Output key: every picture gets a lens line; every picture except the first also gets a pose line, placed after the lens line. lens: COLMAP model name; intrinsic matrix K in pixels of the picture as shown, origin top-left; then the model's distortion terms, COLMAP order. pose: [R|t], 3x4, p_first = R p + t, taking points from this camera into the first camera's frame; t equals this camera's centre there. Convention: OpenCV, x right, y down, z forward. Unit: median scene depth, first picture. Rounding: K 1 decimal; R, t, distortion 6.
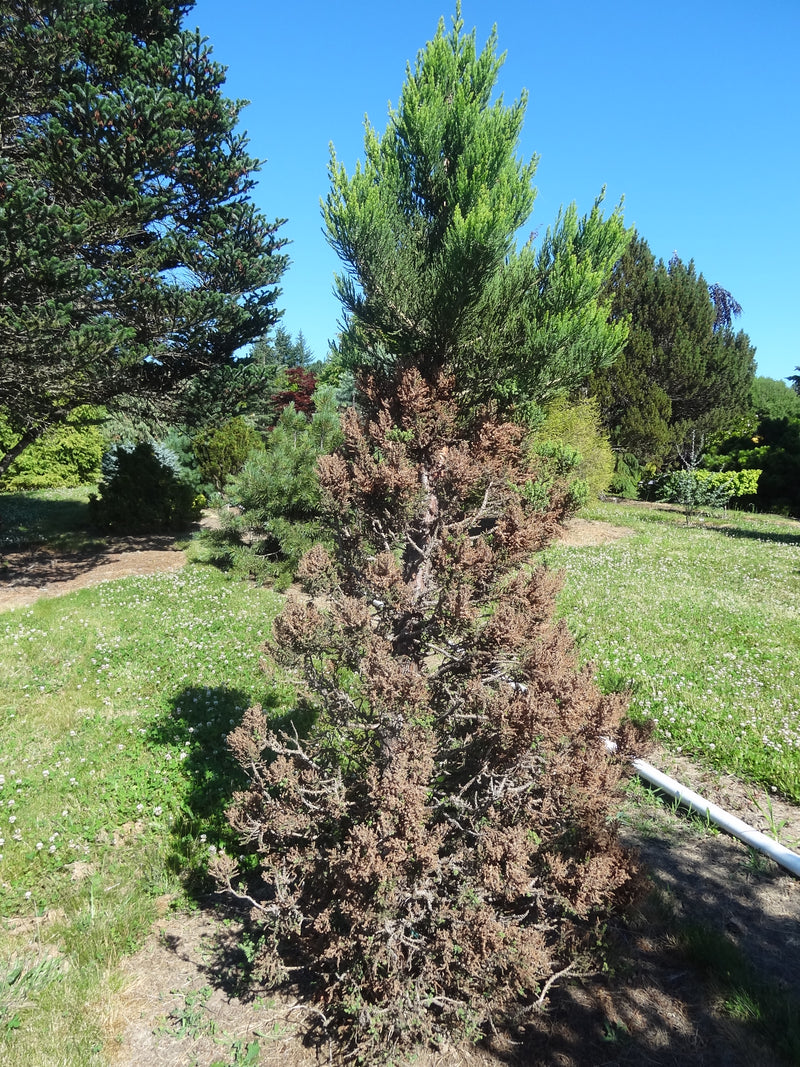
lens RADIAL K [[820.1, 0, 400.0], [0, 820.1, 533.5], [0, 0, 1]] dist [0.010103, 0.015064]
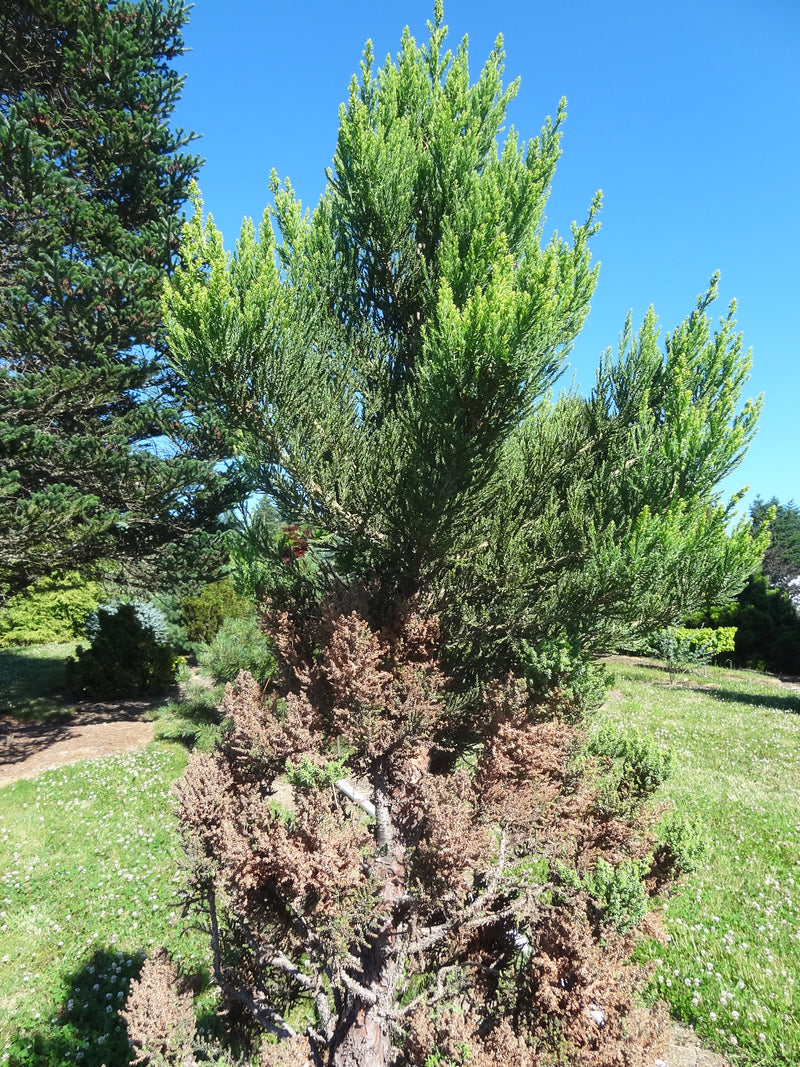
lens RADIAL K [[820.1, 0, 400.0], [0, 820.1, 533.5], [0, 0, 1]] dist [0.010103, 0.015064]
pose [[0.999819, 0.002358, 0.018894, 0.006548], [0.001367, 0.980853, -0.194743, -0.029466], [-0.018991, 0.194734, 0.980672, 0.098129]]
